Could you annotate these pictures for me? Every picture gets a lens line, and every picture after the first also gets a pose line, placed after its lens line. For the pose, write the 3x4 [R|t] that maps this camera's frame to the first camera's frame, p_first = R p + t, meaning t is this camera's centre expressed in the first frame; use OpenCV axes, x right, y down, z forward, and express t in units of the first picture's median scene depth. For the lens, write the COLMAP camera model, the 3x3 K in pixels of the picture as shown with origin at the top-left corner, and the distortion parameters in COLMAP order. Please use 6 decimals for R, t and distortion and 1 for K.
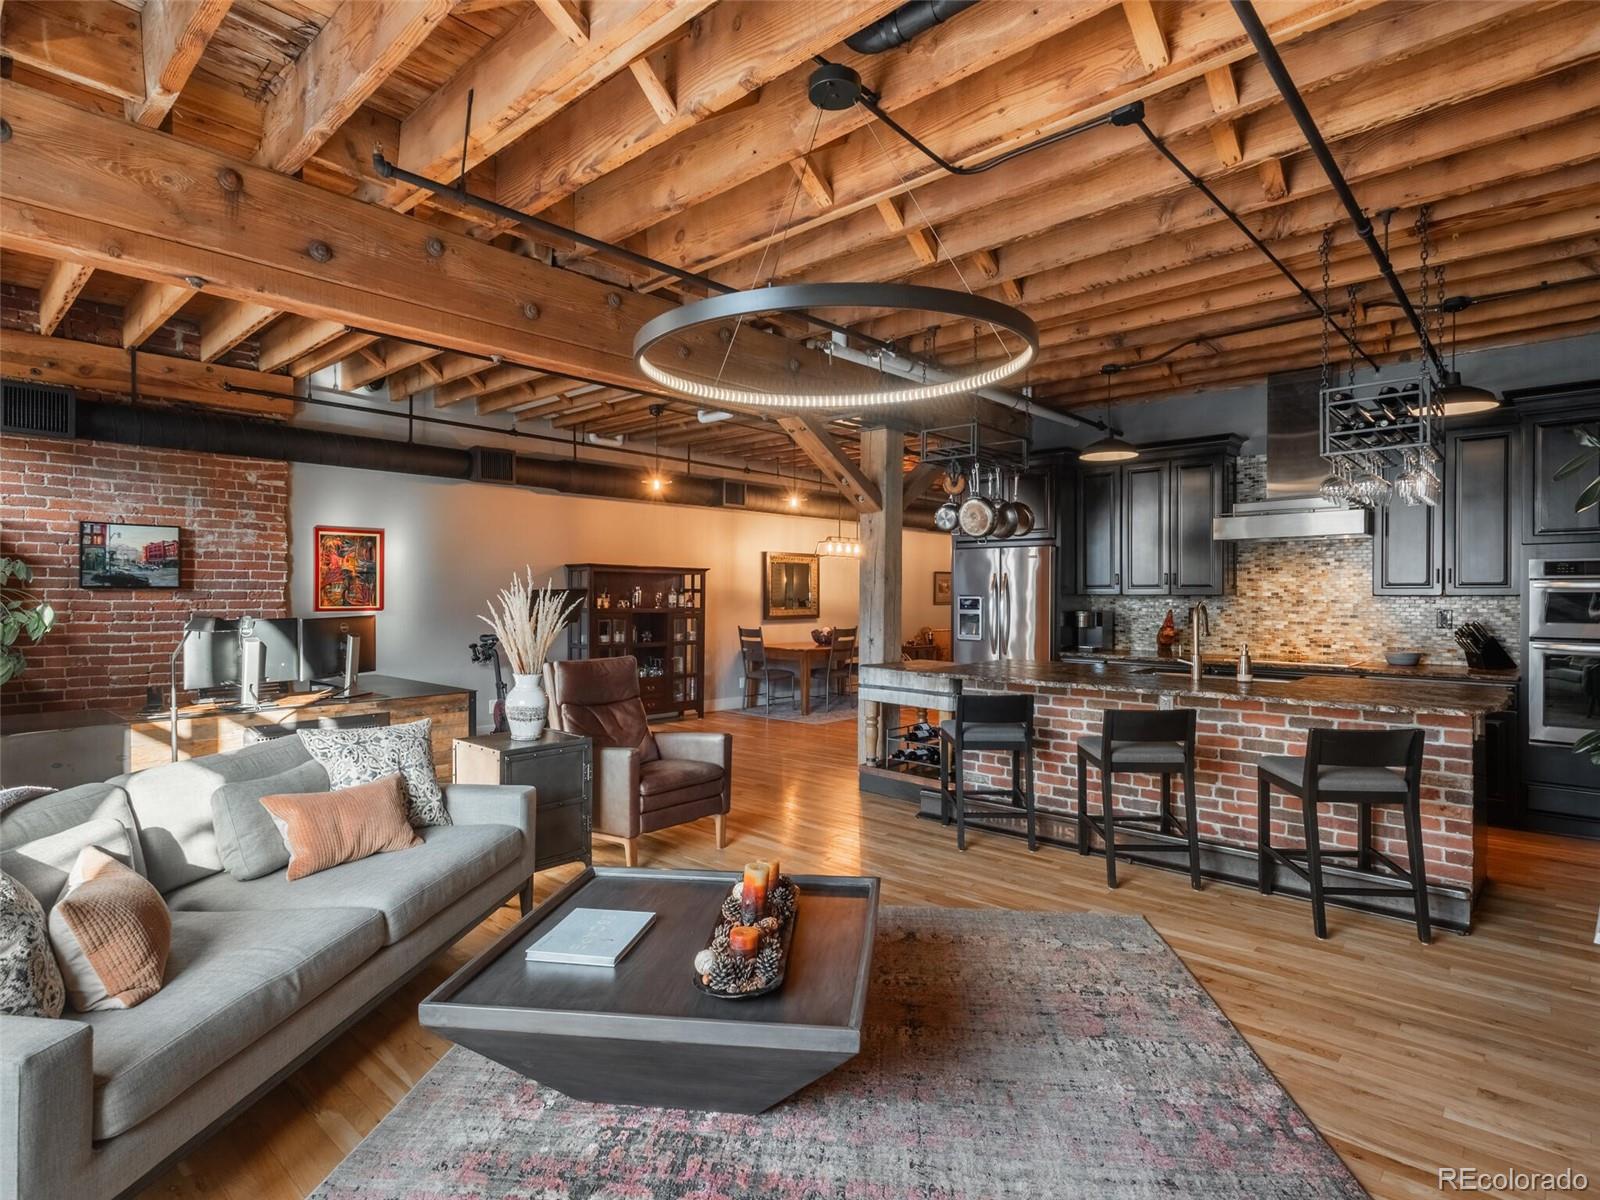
lens RADIAL K [[837.9, 0, 802.0], [0, 837.9, 596.7], [0, 0, 1]] dist [0.014932, -0.005108]
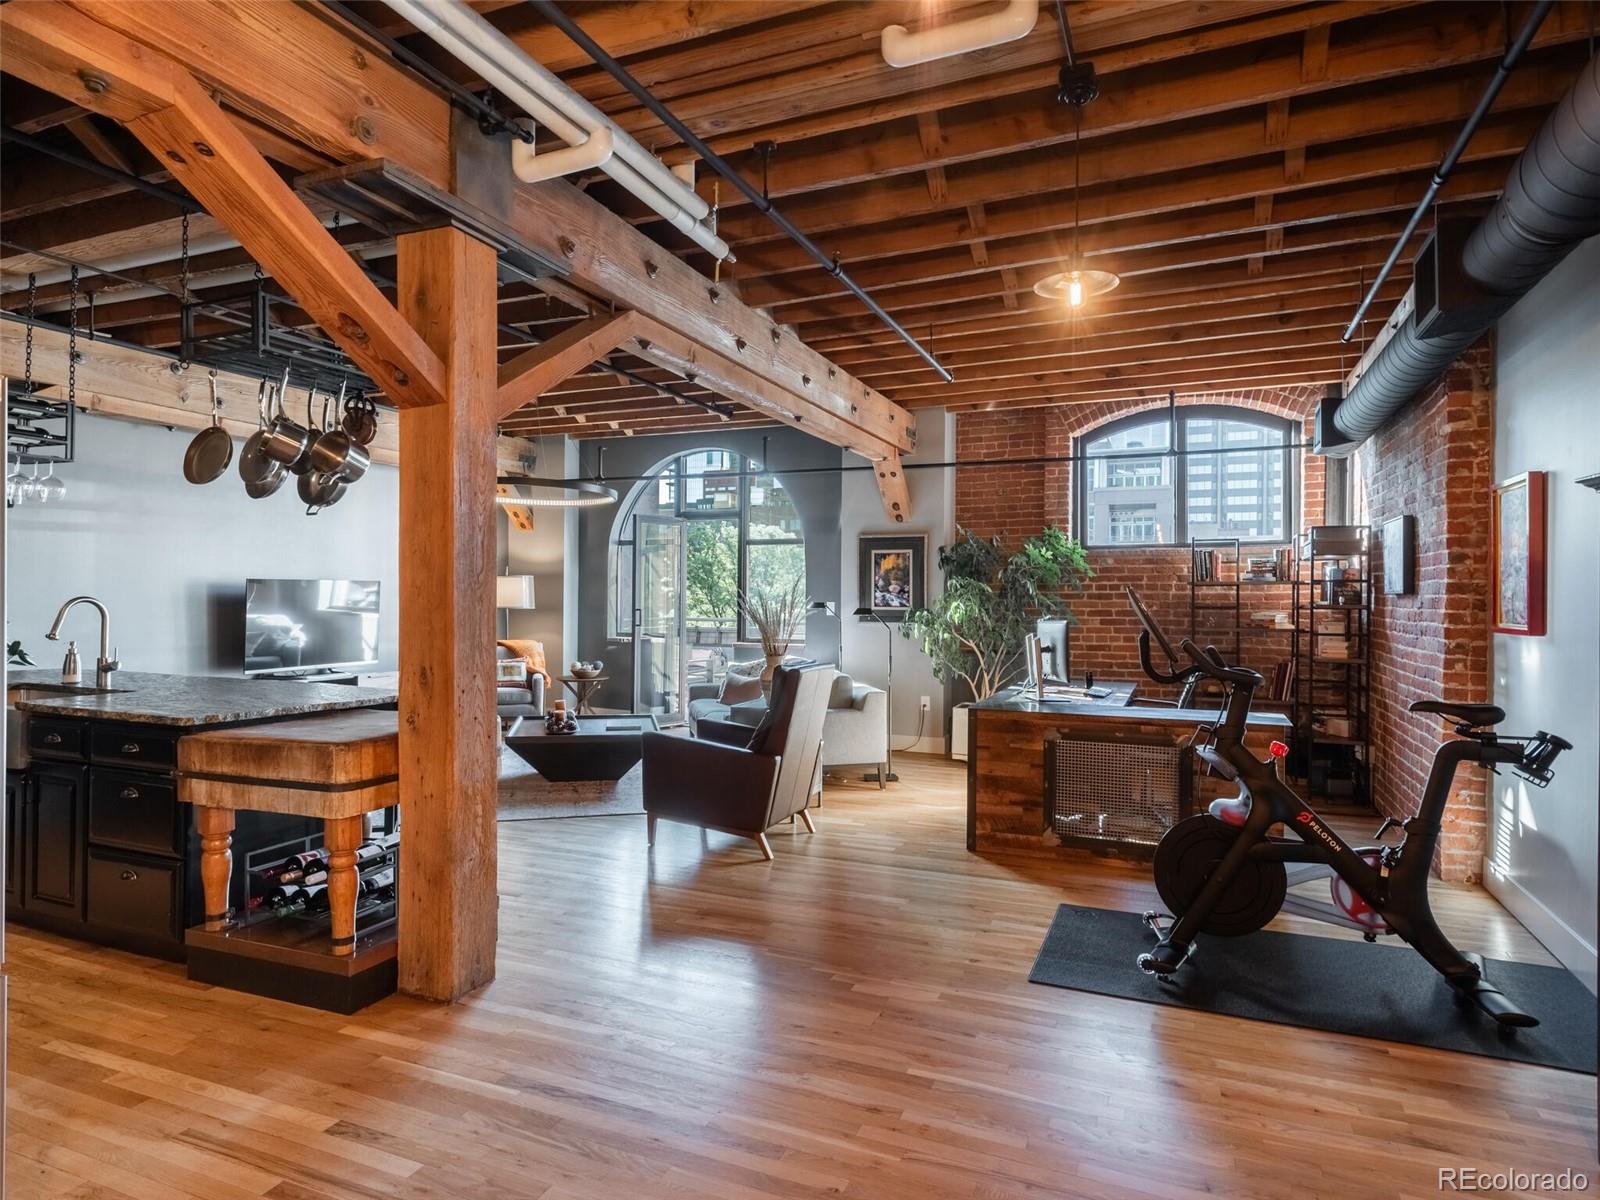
lens RADIAL K [[928.1, 0, 799.8], [0, 928.1, 598.0], [0, 0, 1]] dist [0.023577, -0.010588]
pose [[-0.941973, -0.008933, -0.335570, 0.084921], [-0.010364, 0.999943, 0.002474, -0.002325], [0.335529, 0.005808, -0.942012, 1.573439]]
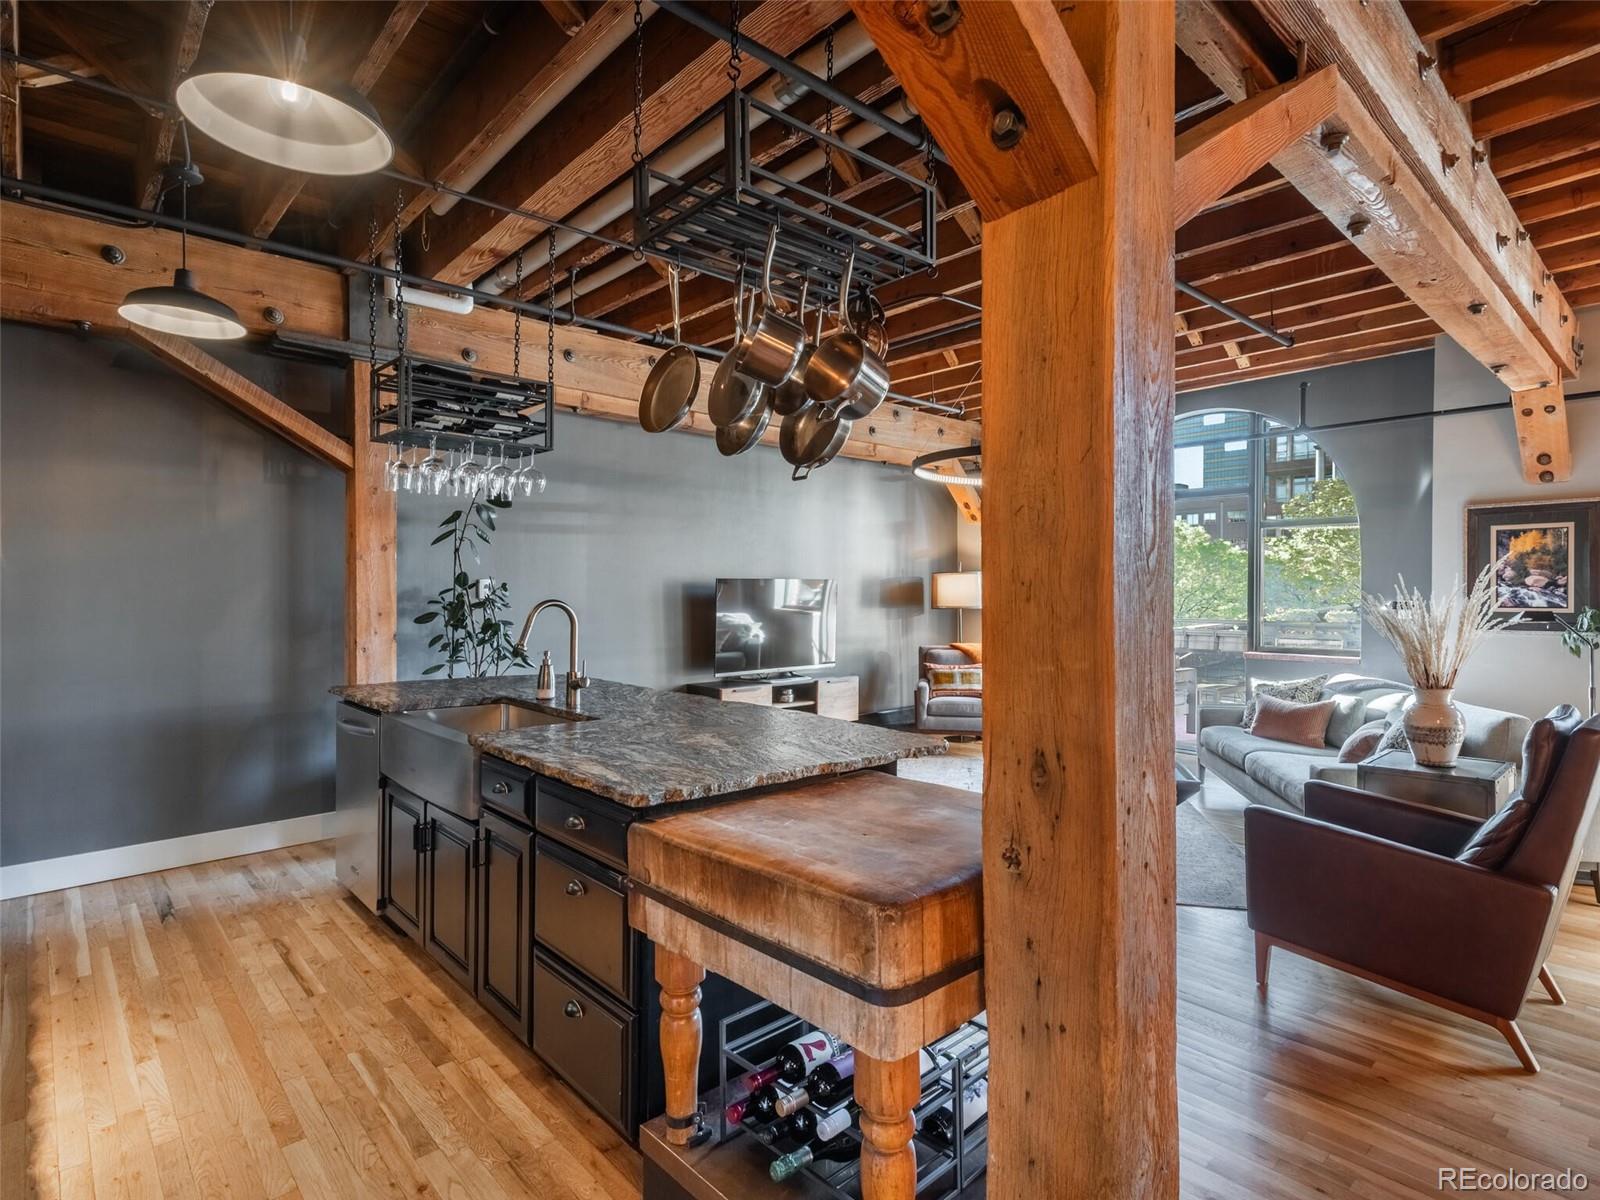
lens RADIAL K [[837.9, 0, 794.9], [0, 837.9, 594.4], [0, 0, 1]] dist [0.014932, -0.005108]
pose [[-0.995337, -0.003903, 0.096377, 0.149817], [-0.003417, 0.999981, 0.005214, -0.002670], [-0.096395, 0.004860, -0.995331, 1.249226]]
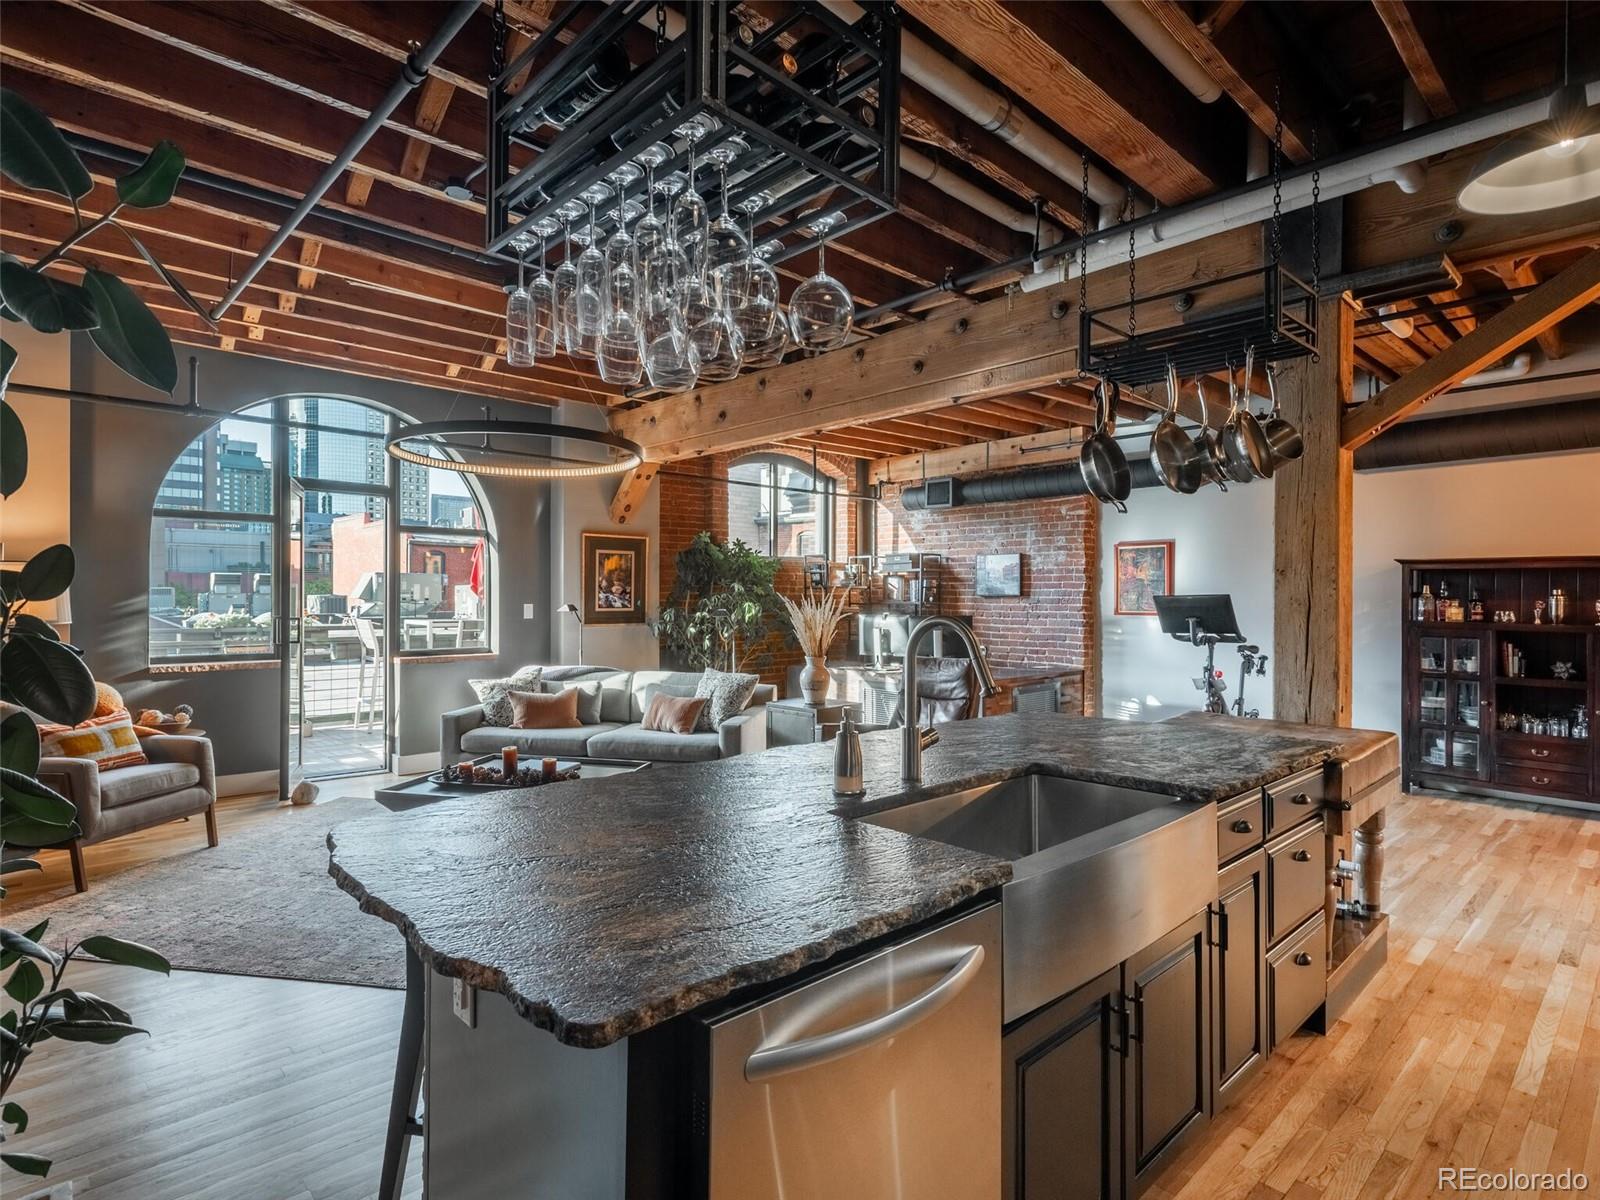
lens RADIAL K [[837.9, 0, 802.9], [0, 837.9, 597.7], [0, 0, 1]] dist [0.014932, -0.005108]
pose [[-0.074613, -0.002027, -0.997211, 0.690097], [-0.006211, 0.999979, -0.001568, -0.002270], [0.997193, 0.006077, -0.074624, 0.710472]]
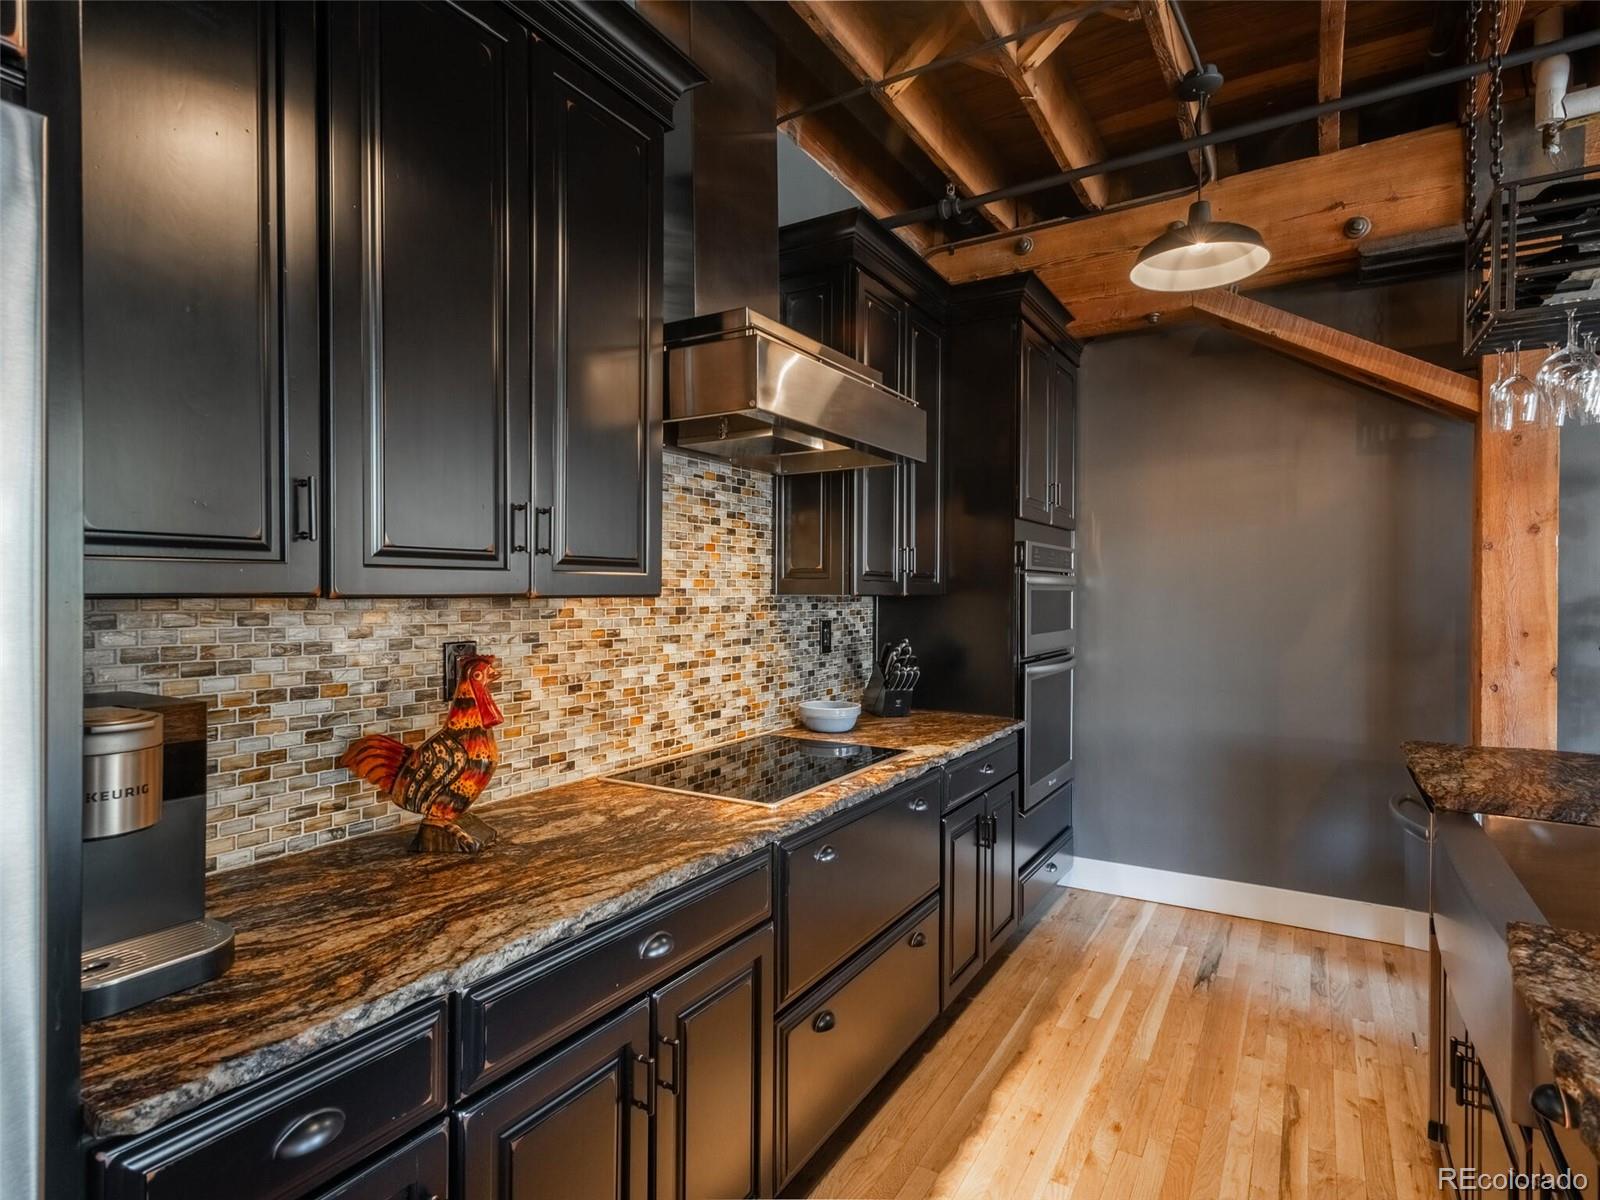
lens RADIAL K [[837.9, 0, 802.3], [0, 837.9, 595.1], [0, 0, 1]] dist [0.014932, -0.005108]
pose [[-0.187702, -0.004762, 0.982215, 0.197058], [-0.000739, 0.999989, 0.004707, -0.003847], [-0.982226, 0.000157, -0.187703, 1.037554]]
